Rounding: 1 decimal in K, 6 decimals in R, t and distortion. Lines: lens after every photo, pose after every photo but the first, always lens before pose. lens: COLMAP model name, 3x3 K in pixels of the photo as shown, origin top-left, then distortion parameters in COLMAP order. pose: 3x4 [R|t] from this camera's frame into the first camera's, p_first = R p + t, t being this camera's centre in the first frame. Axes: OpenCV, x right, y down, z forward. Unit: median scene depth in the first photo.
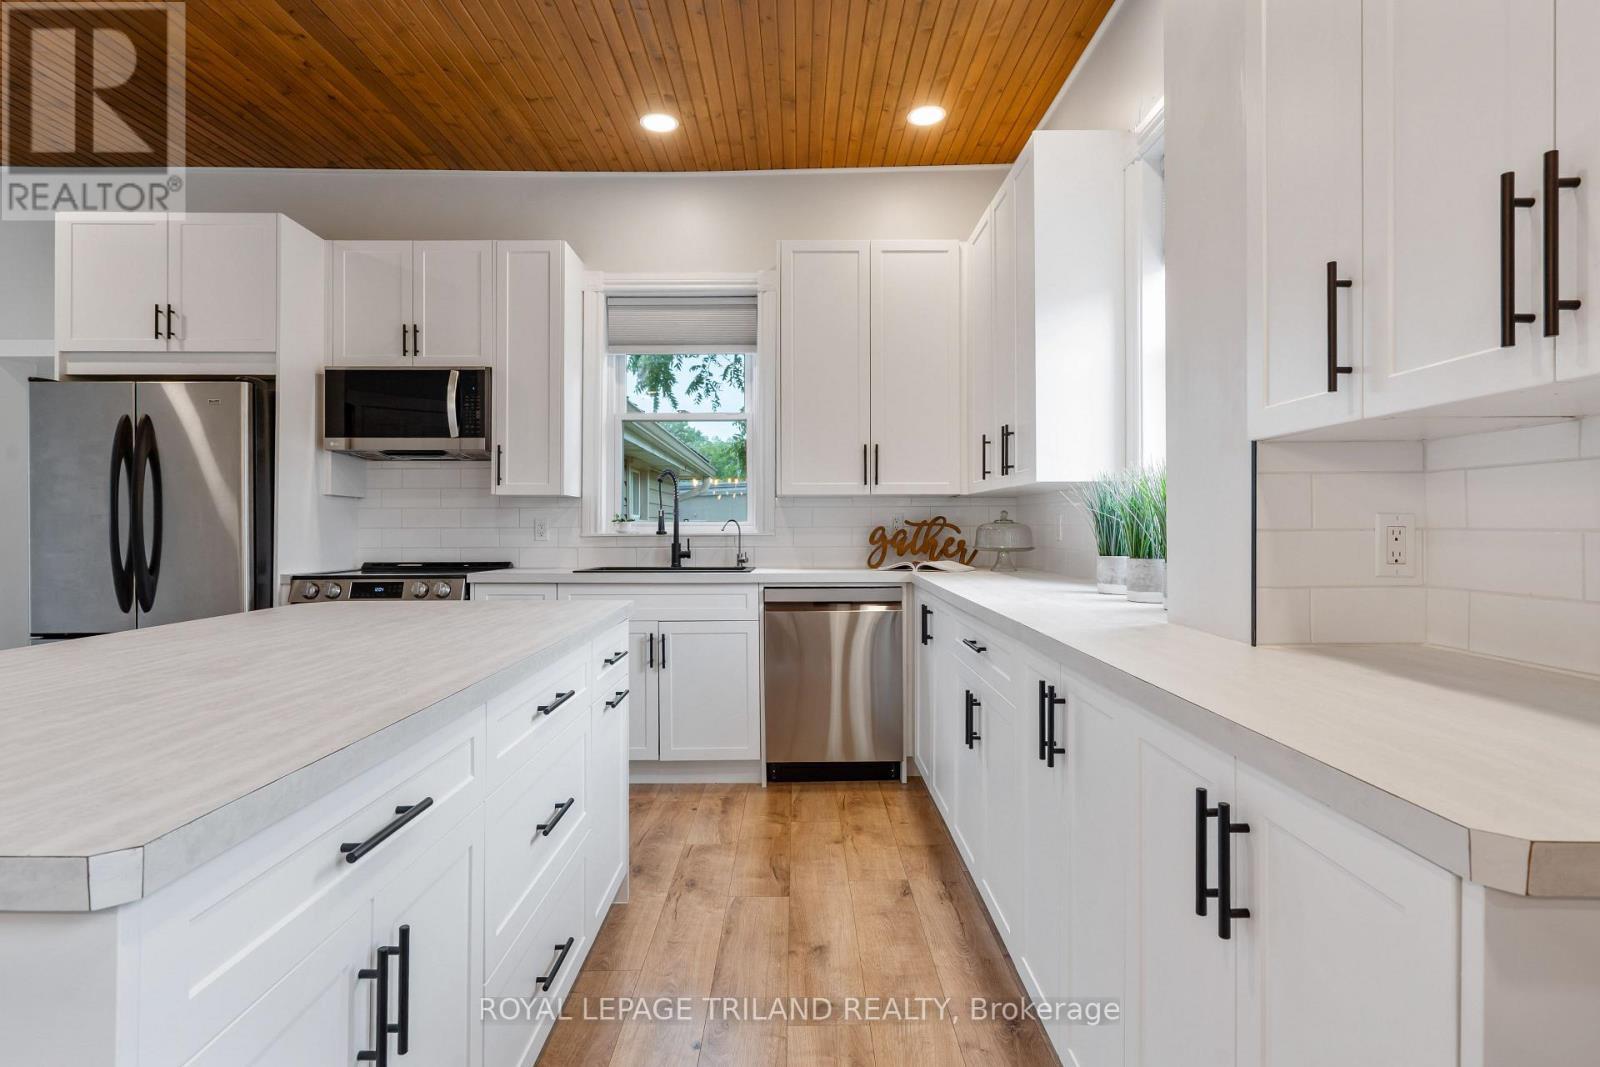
lens RADIAL K [[817.9, 0, 800.3], [0, 817.9, 528.5], [0, 0, 1]] dist [-0.005230, 0.000525]
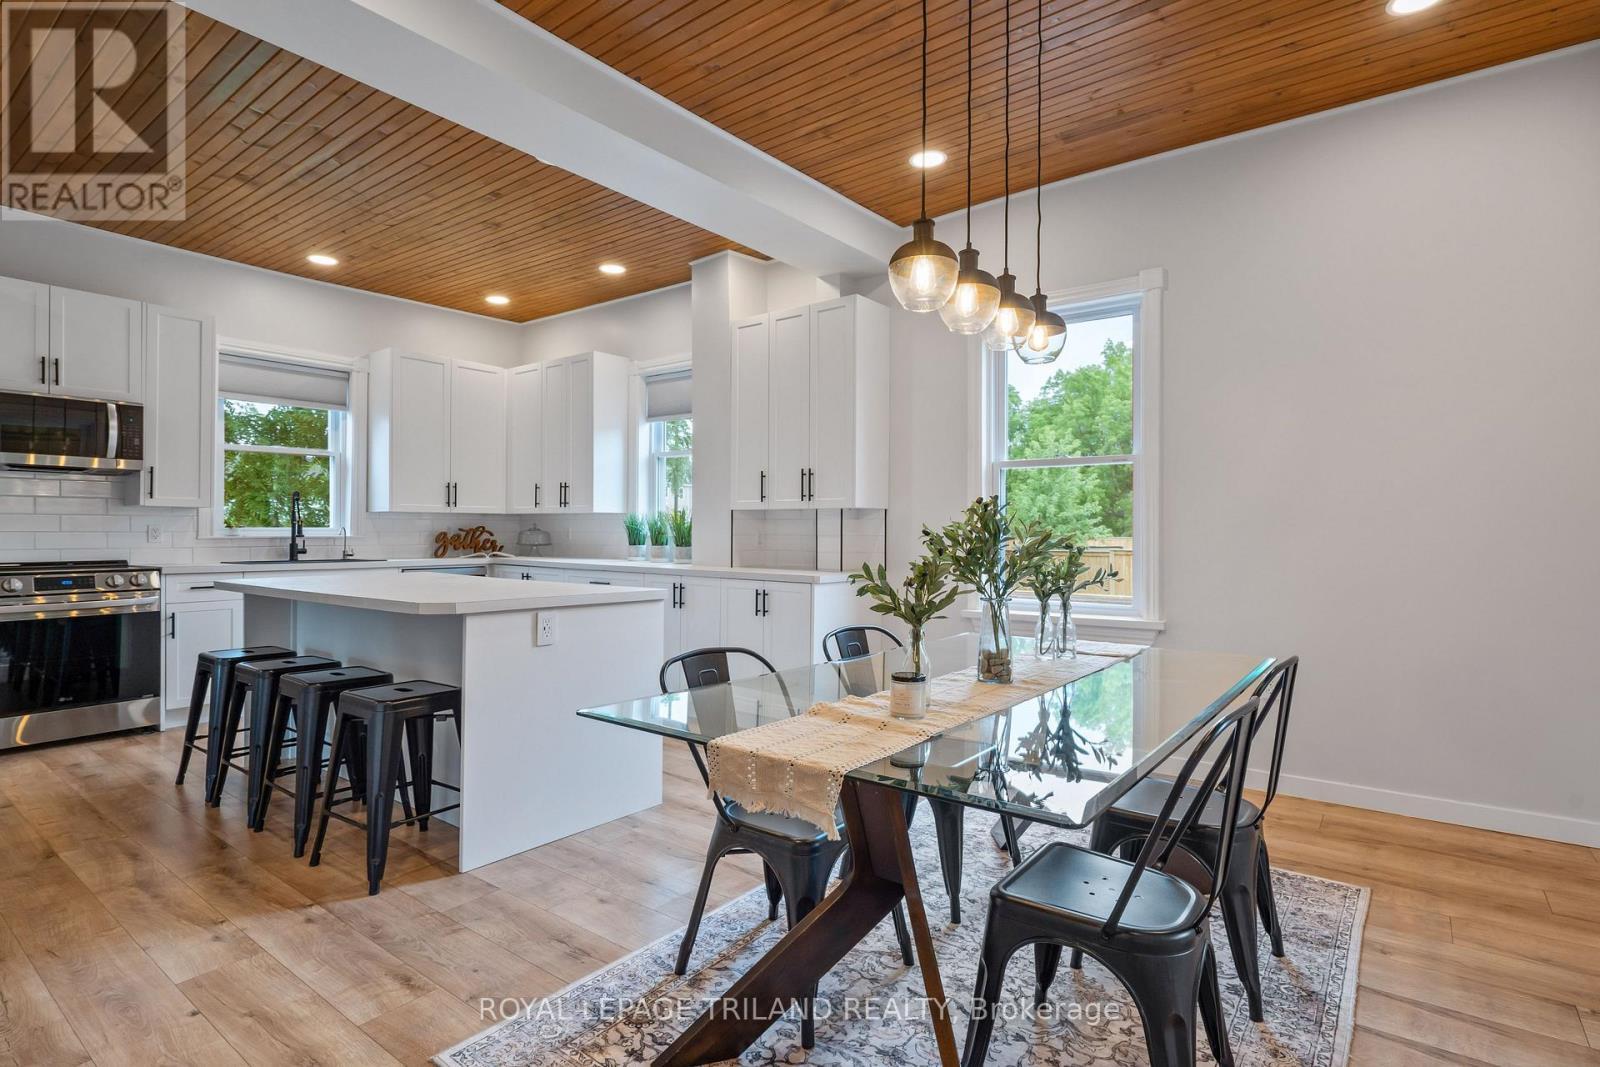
lens RADIAL K [[737.5, 0, 855.8], [0, 737.5, 531.9], [0, 0, 1]] dist [-0.002009, -0.002109]
pose [[0.551957, 0.005361, 0.833855, -0.765107], [-0.004848, 0.999983, -0.003221, -0.001816], [-0.833858, -0.002264, 0.551974, -0.544384]]
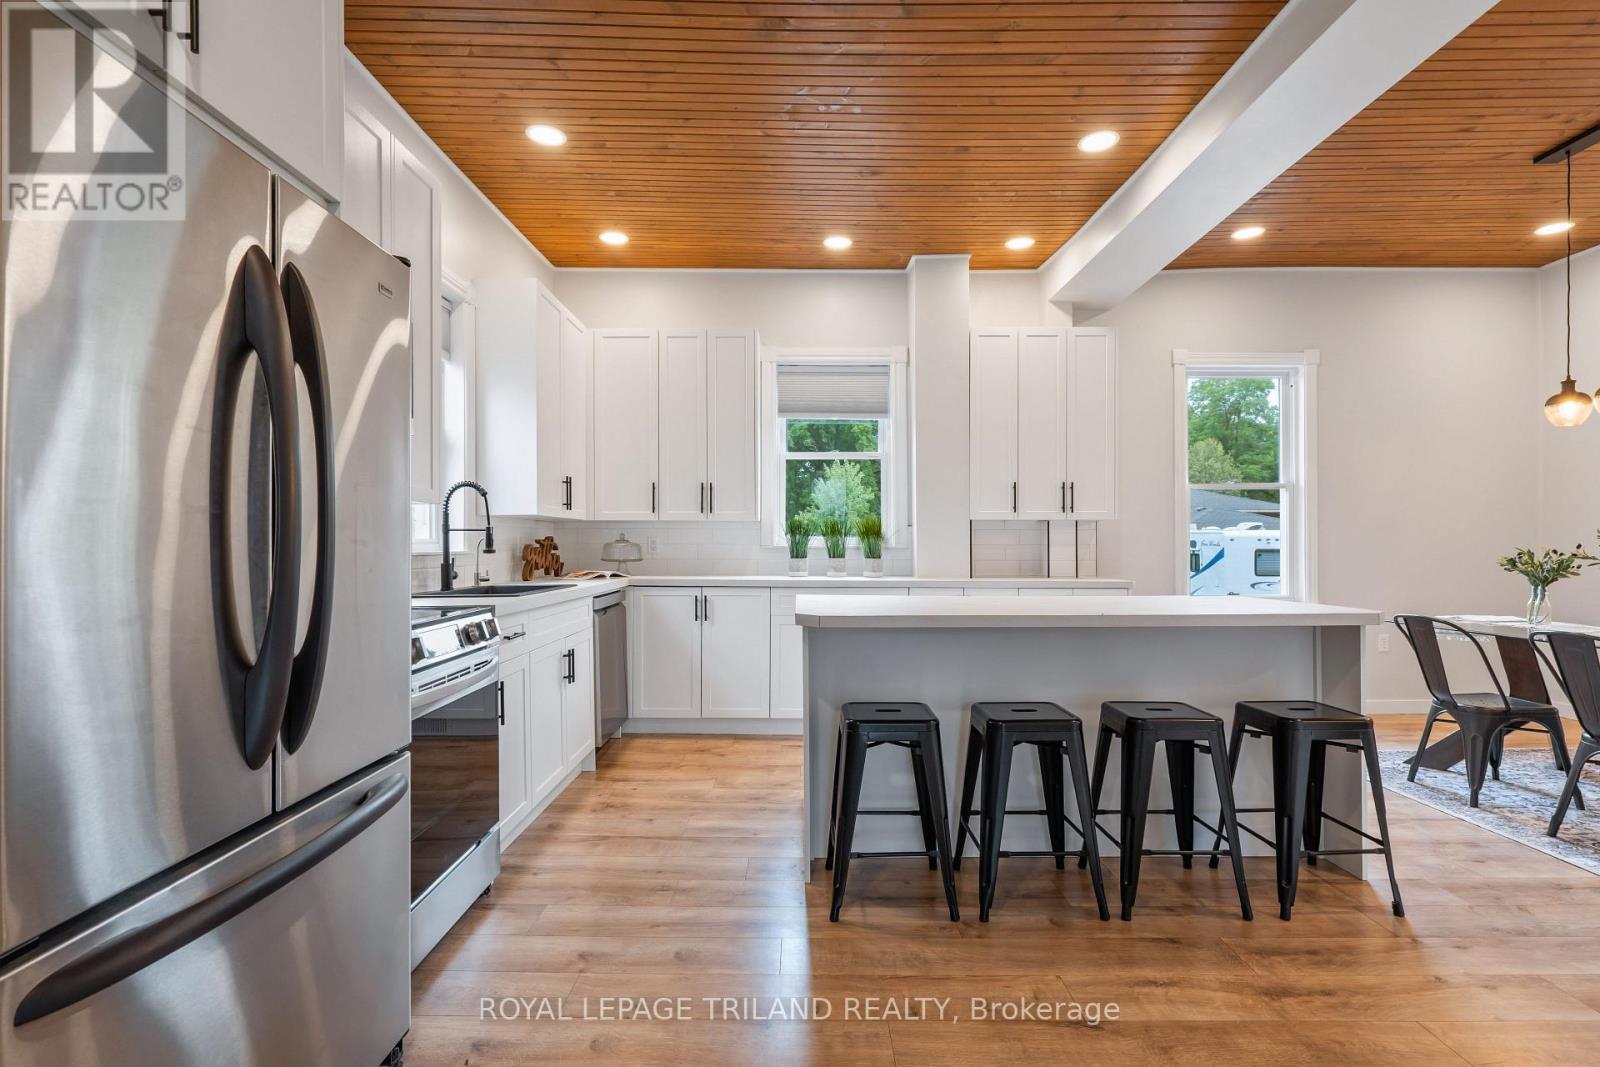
lens RADIAL K [[737.5, 0, 807.5], [0, 737.5, 543.4], [0, 0, 1]] dist [-0.002009, -0.002109]
pose [[0.001333, 0.001687, 0.999998, -1.092505], [0.002577, 0.999995, -0.001691, -0.001337], [-0.999996, 0.002579, 0.001329, 0.703087]]
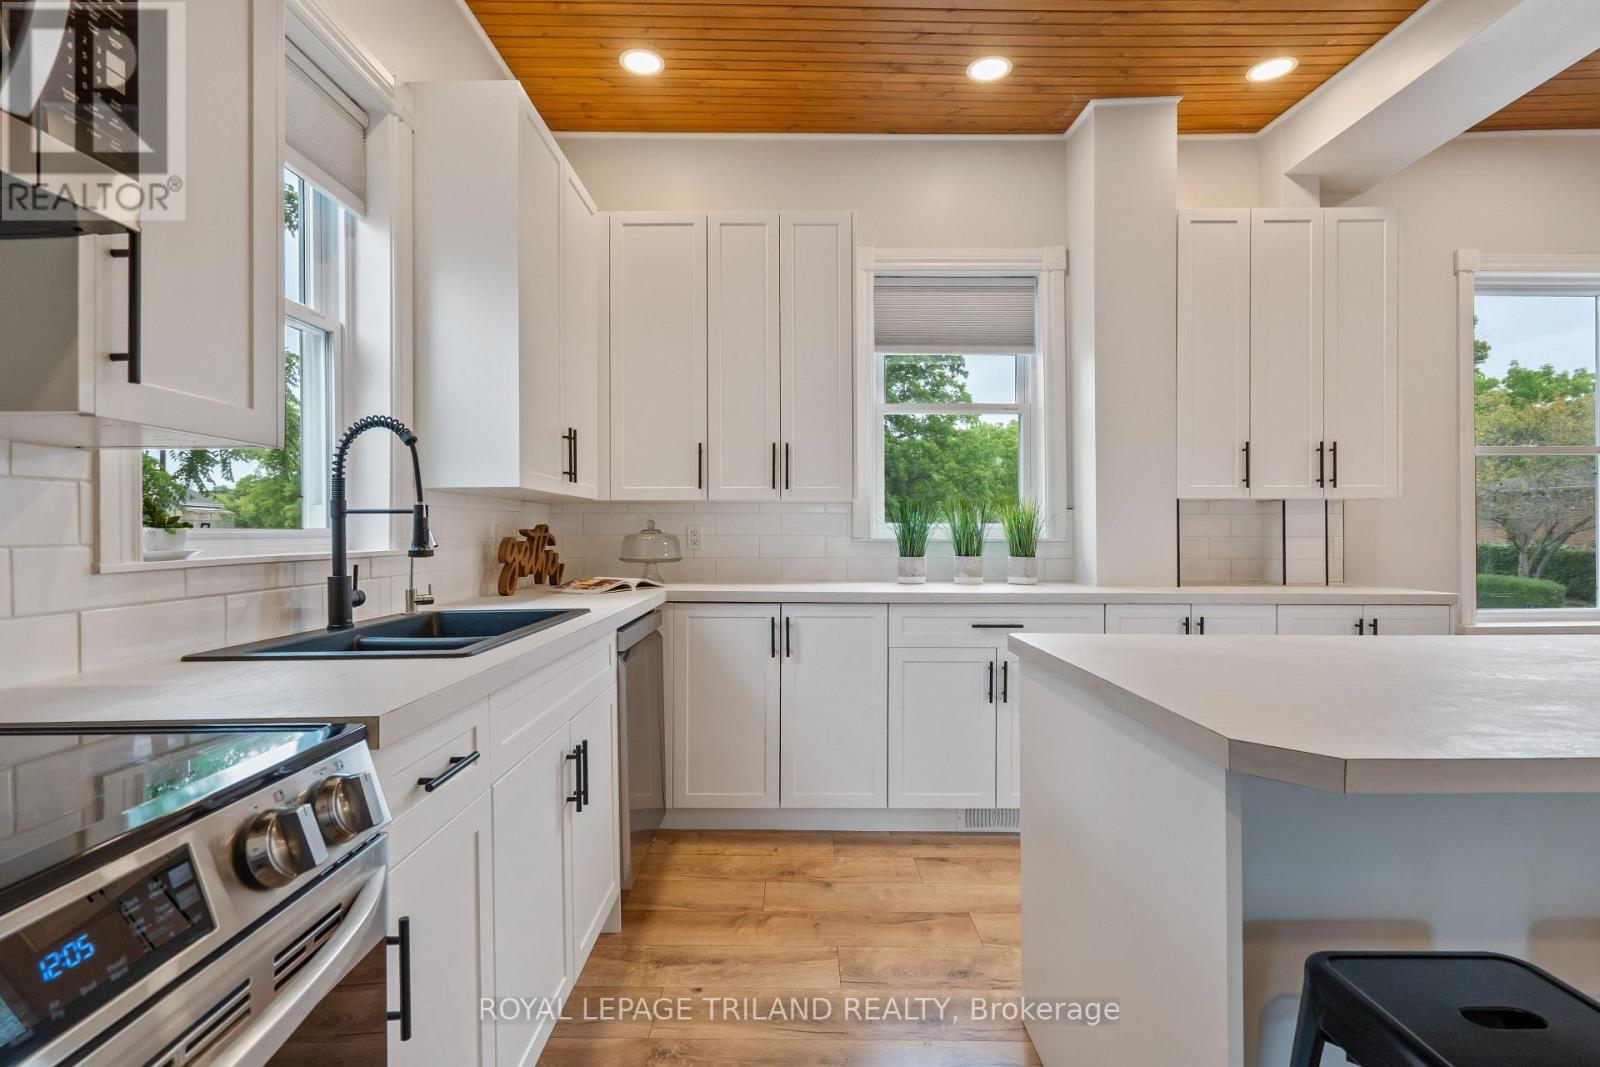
lens RADIAL K [[737.5, 0, 802.8], [0, 737.5, 534.3], [0, 0, 1]] dist [-0.002009, -0.002109]
pose [[0.004817, -0.000841, 0.999988, -0.645995], [0.003549, 0.999993, 0.000824, -0.005519], [-0.999982, 0.003545, 0.004820, 0.854372]]
